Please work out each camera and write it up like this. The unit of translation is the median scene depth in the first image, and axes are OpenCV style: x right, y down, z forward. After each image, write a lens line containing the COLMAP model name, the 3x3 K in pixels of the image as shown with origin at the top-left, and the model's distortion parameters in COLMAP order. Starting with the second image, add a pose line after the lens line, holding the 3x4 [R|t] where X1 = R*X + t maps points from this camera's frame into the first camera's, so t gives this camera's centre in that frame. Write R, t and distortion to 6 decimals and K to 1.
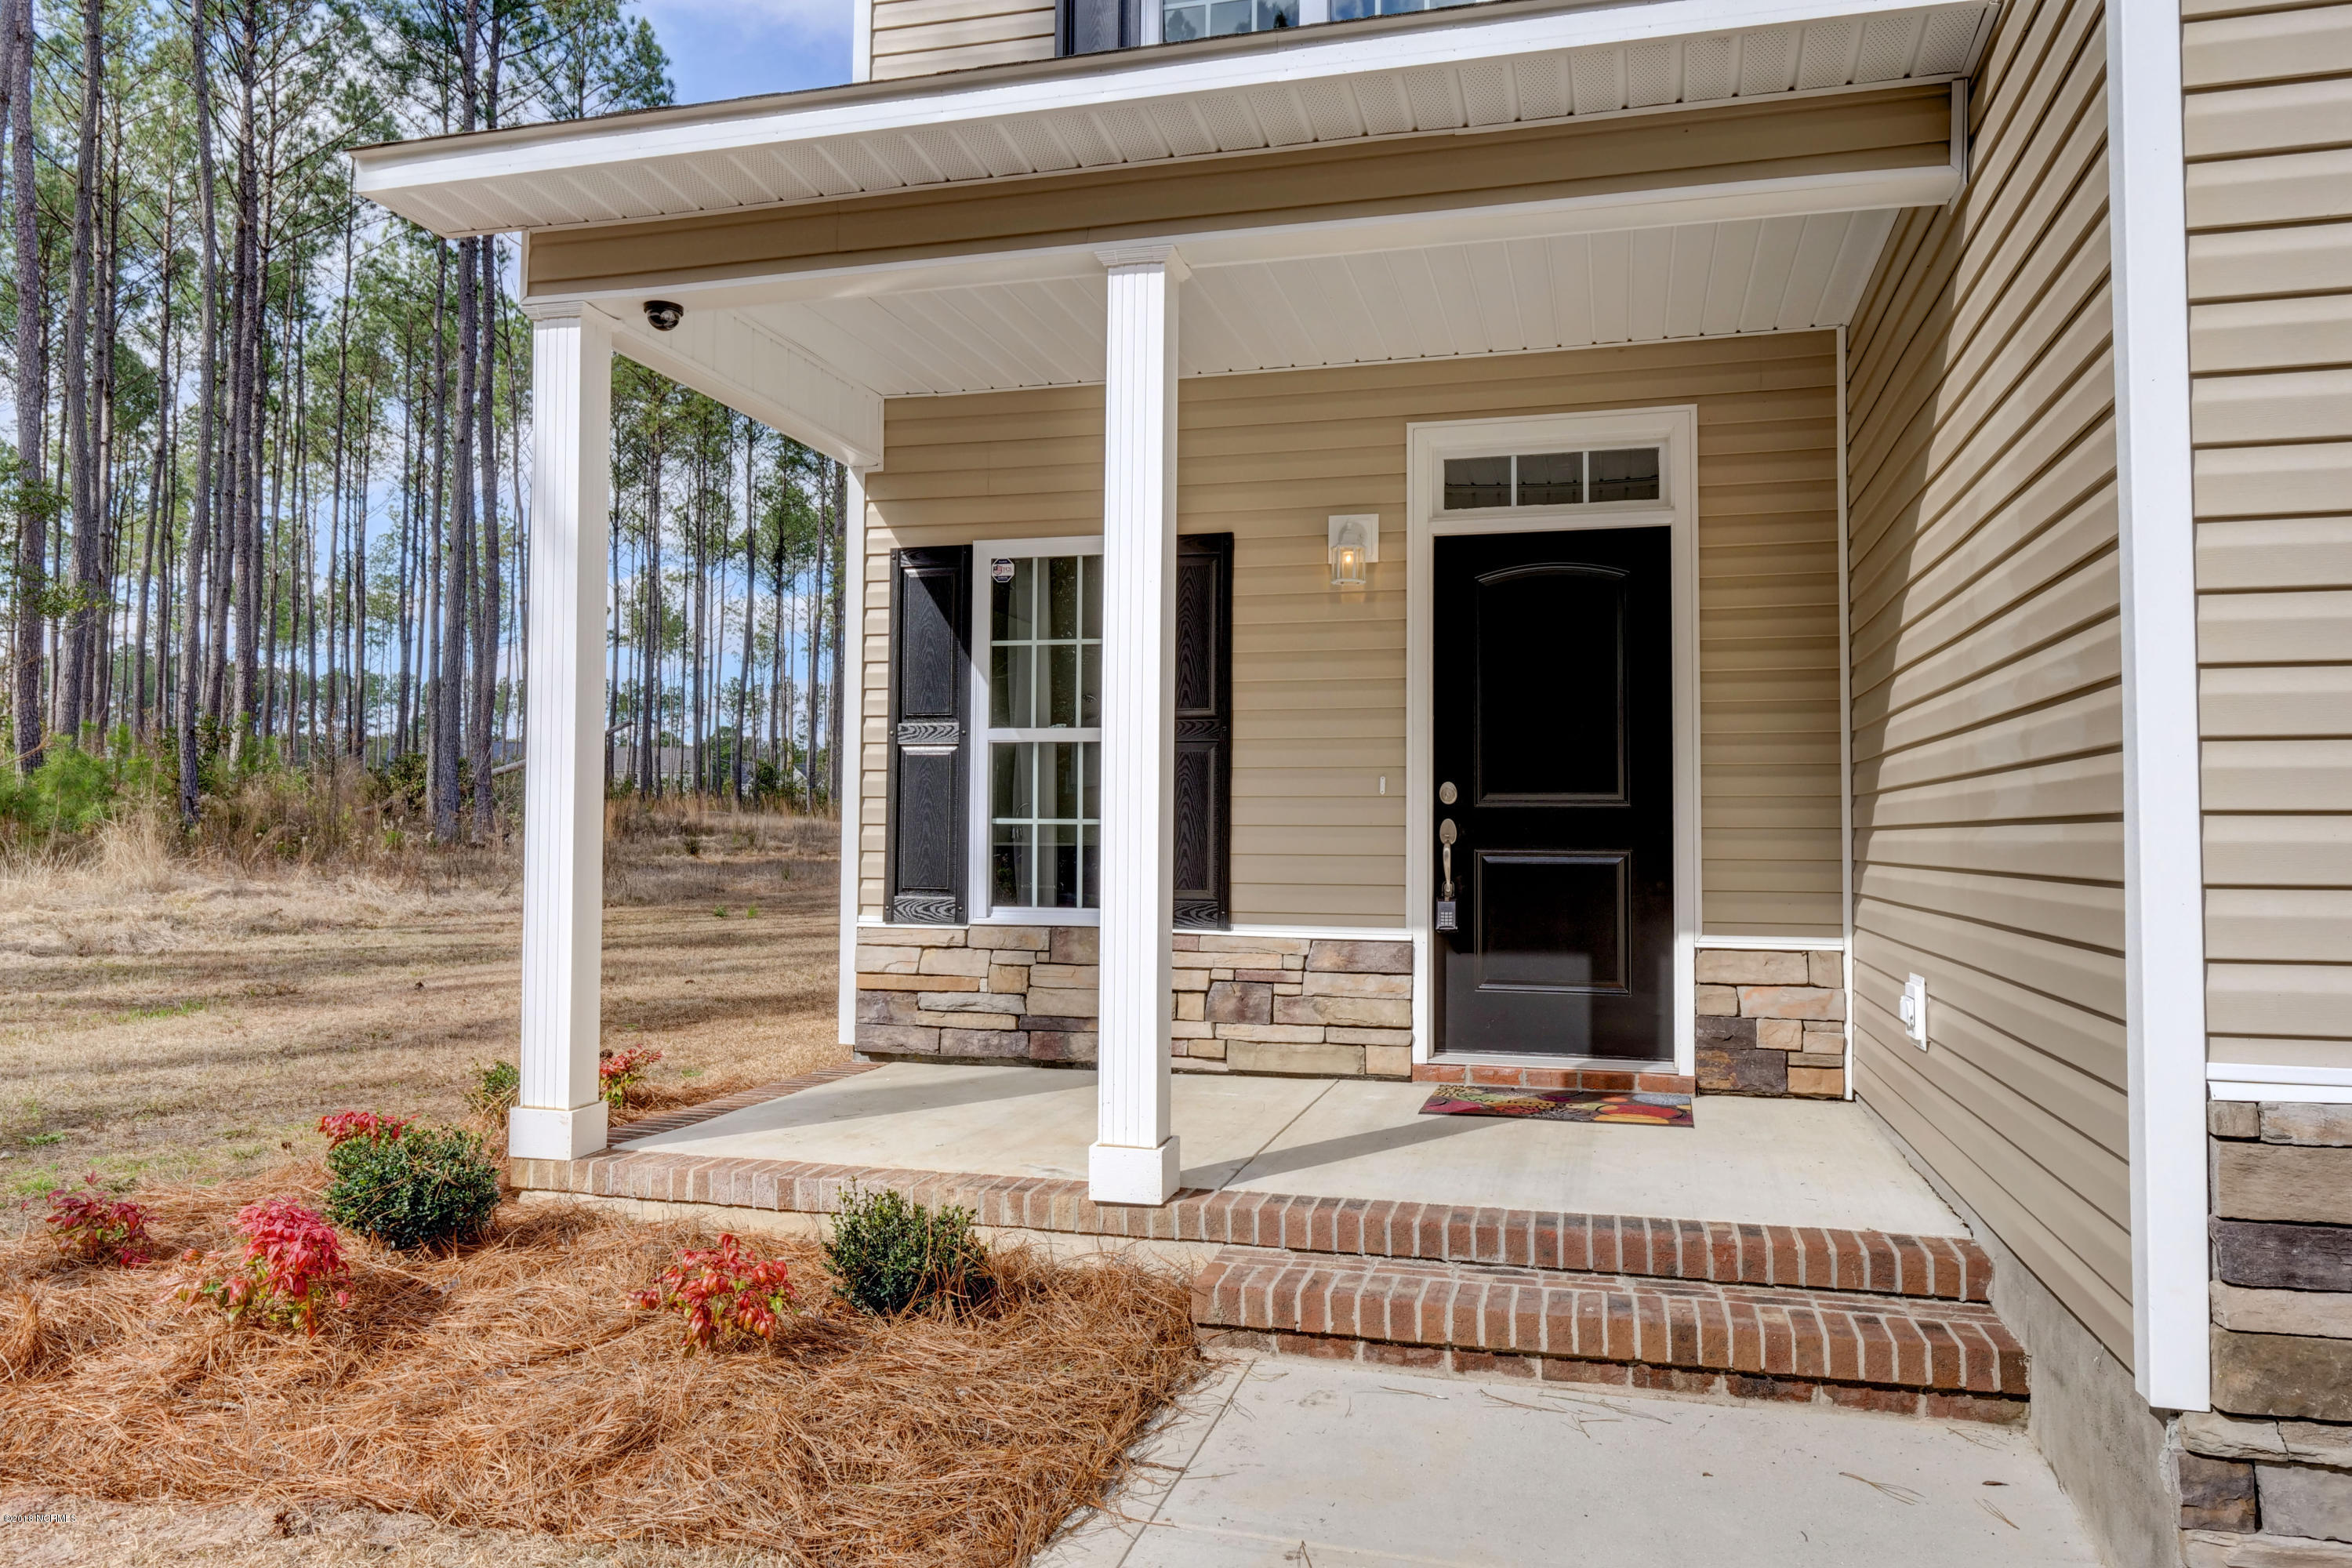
lens RADIAL K [[1601.5, 0, 1187.0], [0, 1601.5, 779.4], [0, 0, 1]] dist [0.011897, 0.002294]
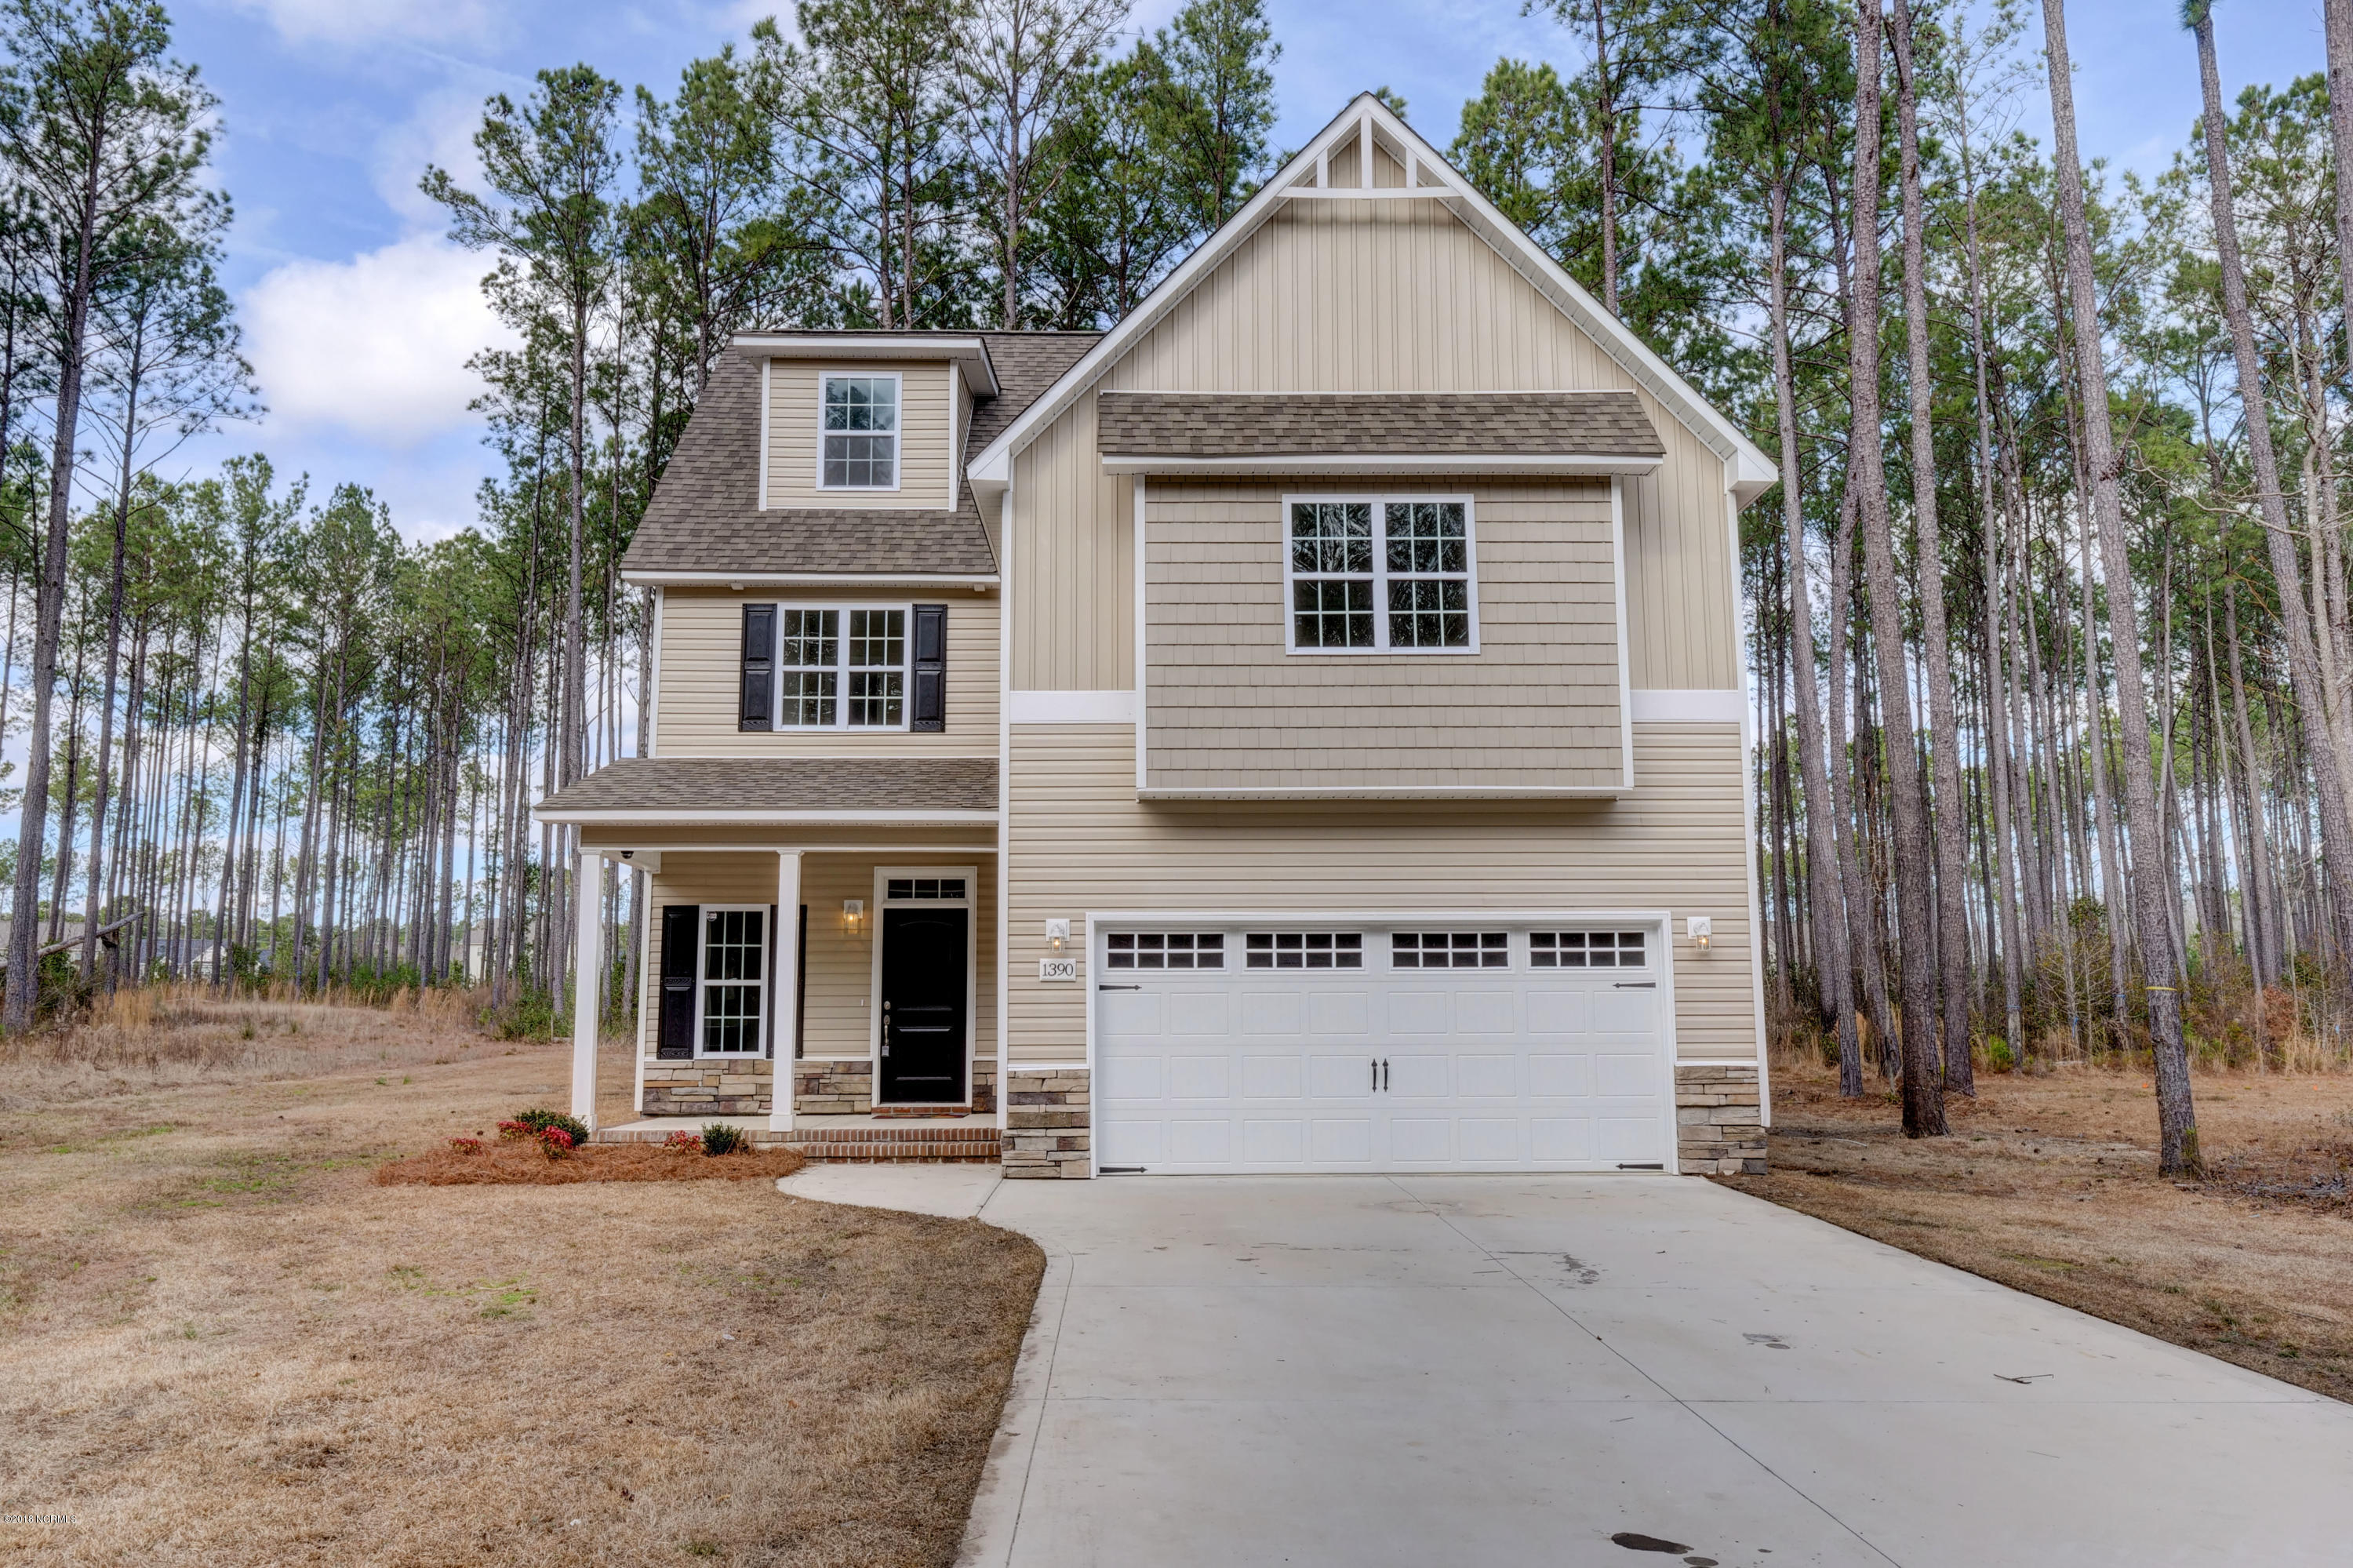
lens RADIAL K [[1702.4, 0, 1162.9], [0, 1702.4, 783.2], [0, 0, 1]] dist [0.011152, -0.002164]
pose [[0.961843, 0.026734, 0.272293, -0.176233], [0.000508, 0.995039, -0.099487, -0.075890], [-0.273602, 0.095830, 0.957057, -1.857267]]
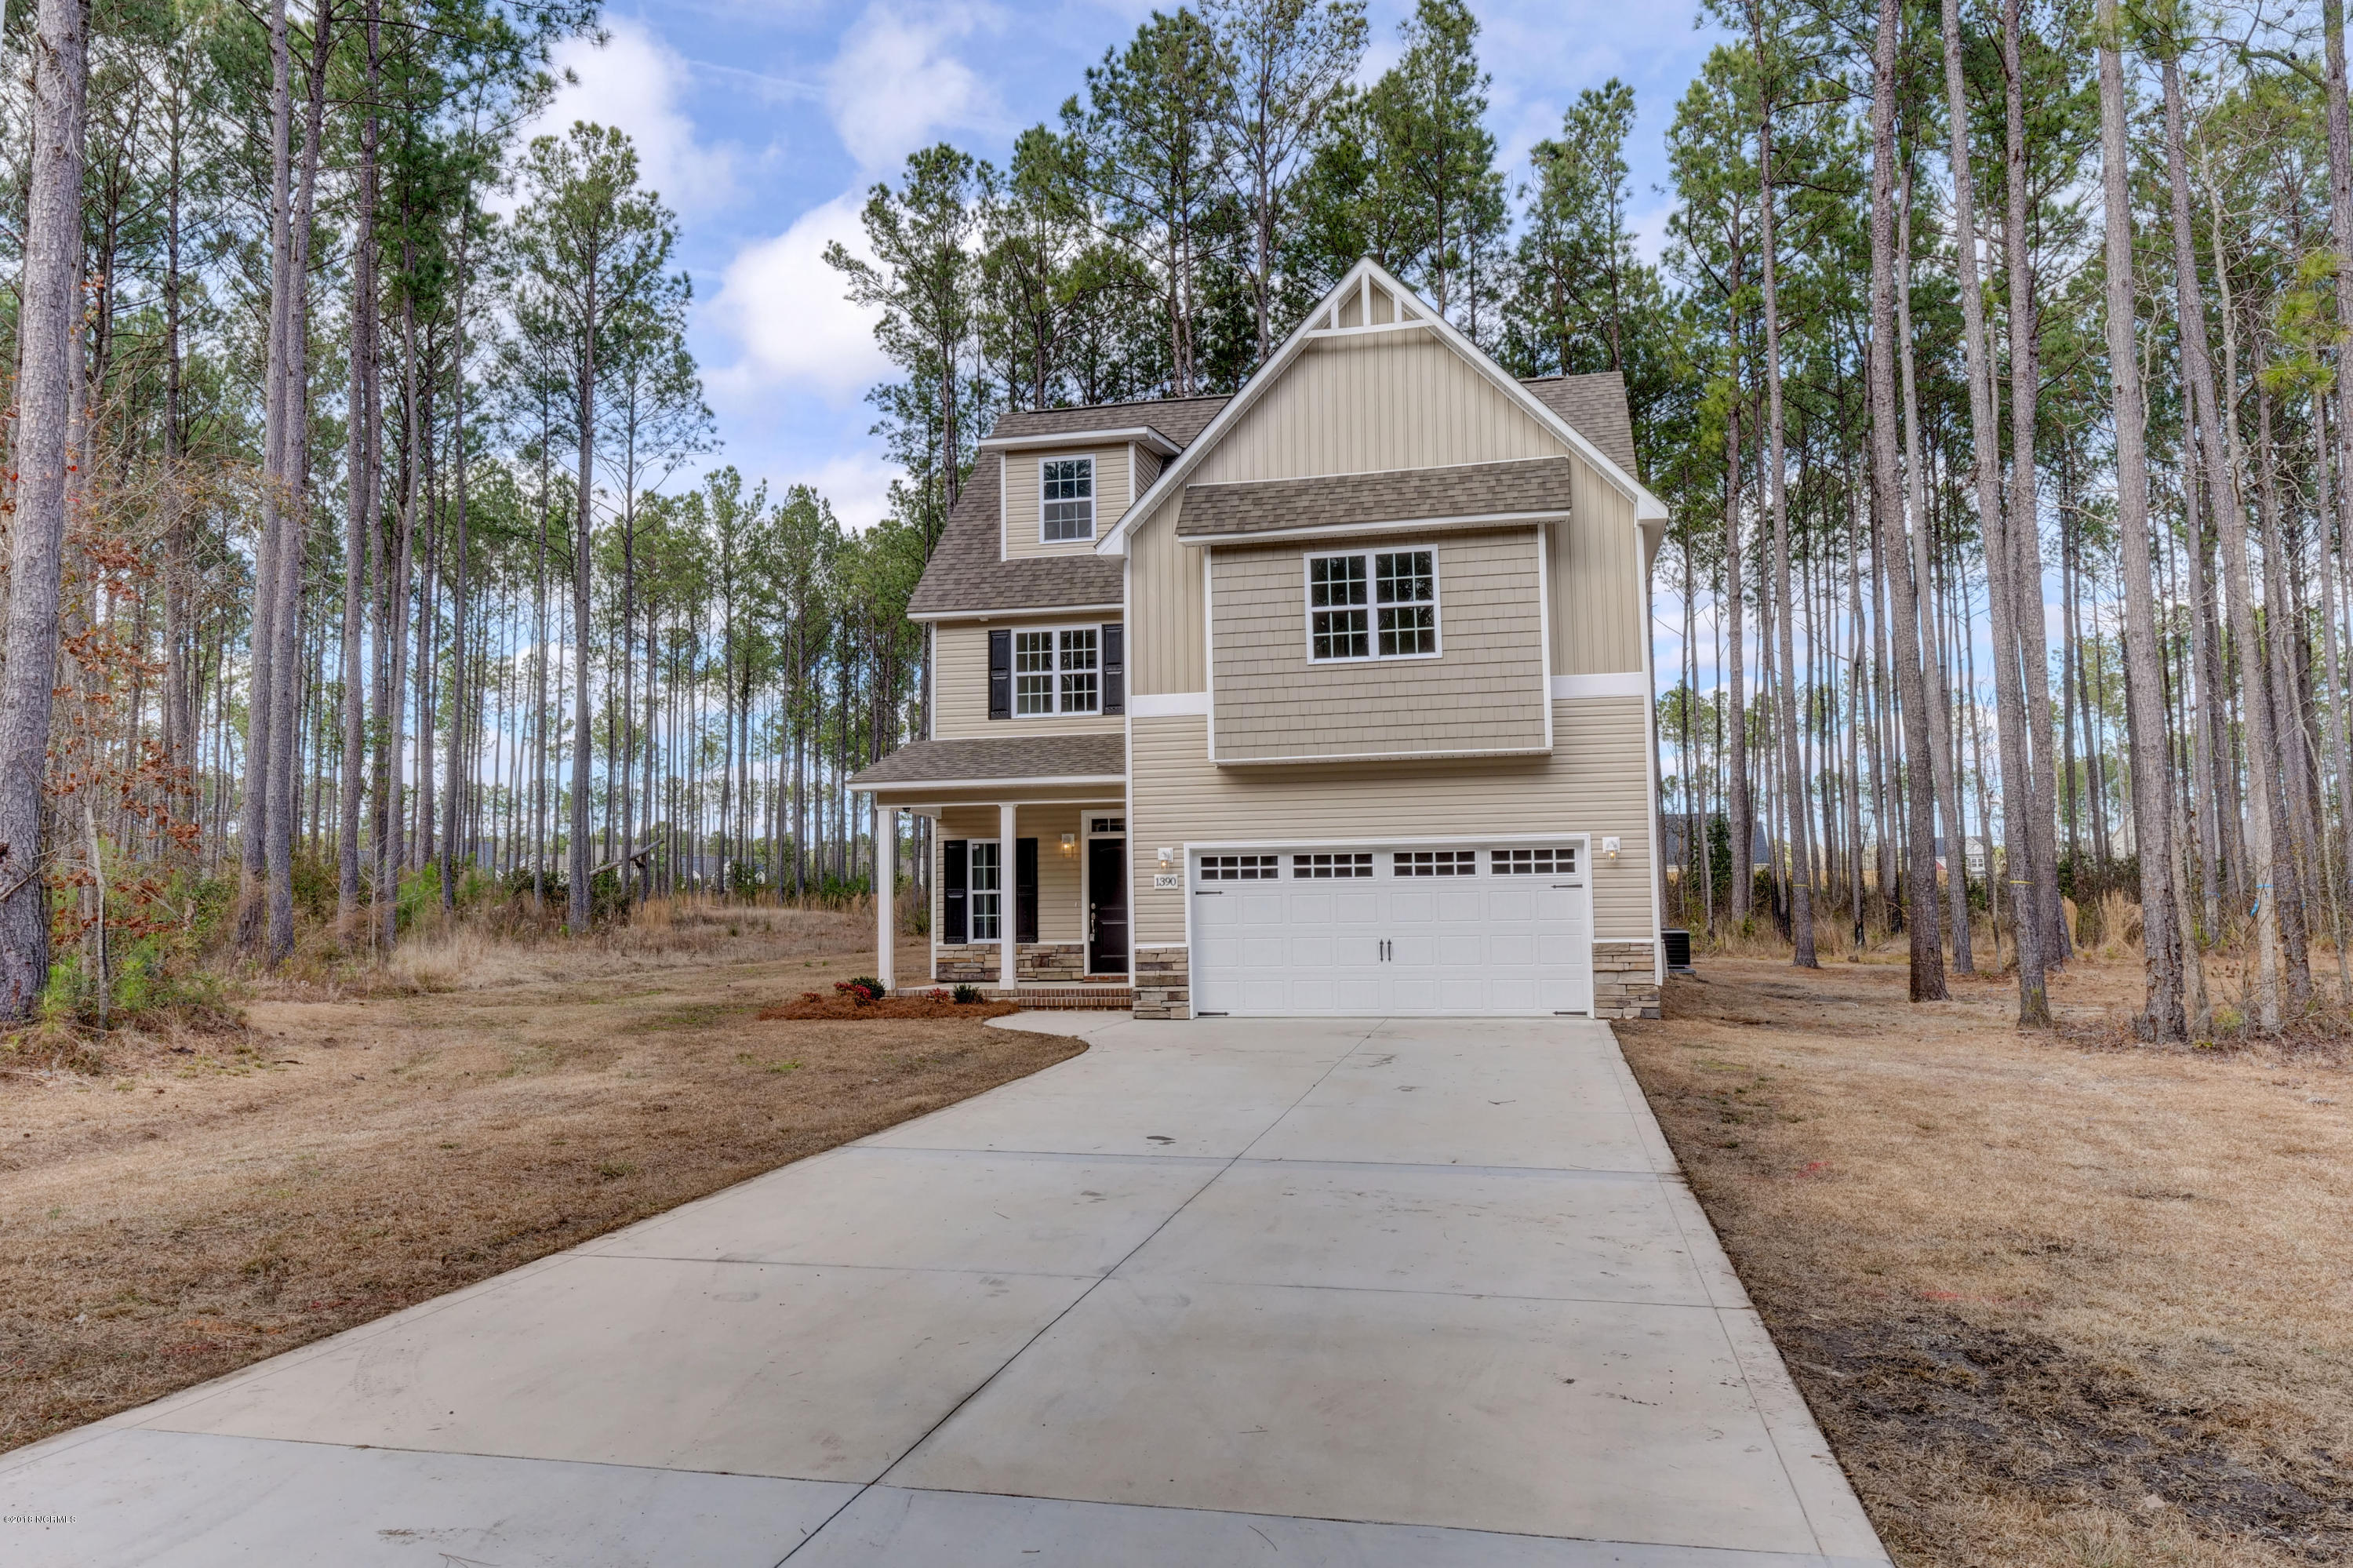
lens RADIAL K [[1602.2, 0, 1171.0], [0, 1602.2, 779.4], [0, 0, 1]] dist [0.011897, 0.002294]
pose [[0.999137, -0.017593, 0.037613, 0.208328], [0.019446, 0.998586, -0.049474, -0.100140], [-0.036690, 0.050163, 0.998067, -2.835052]]
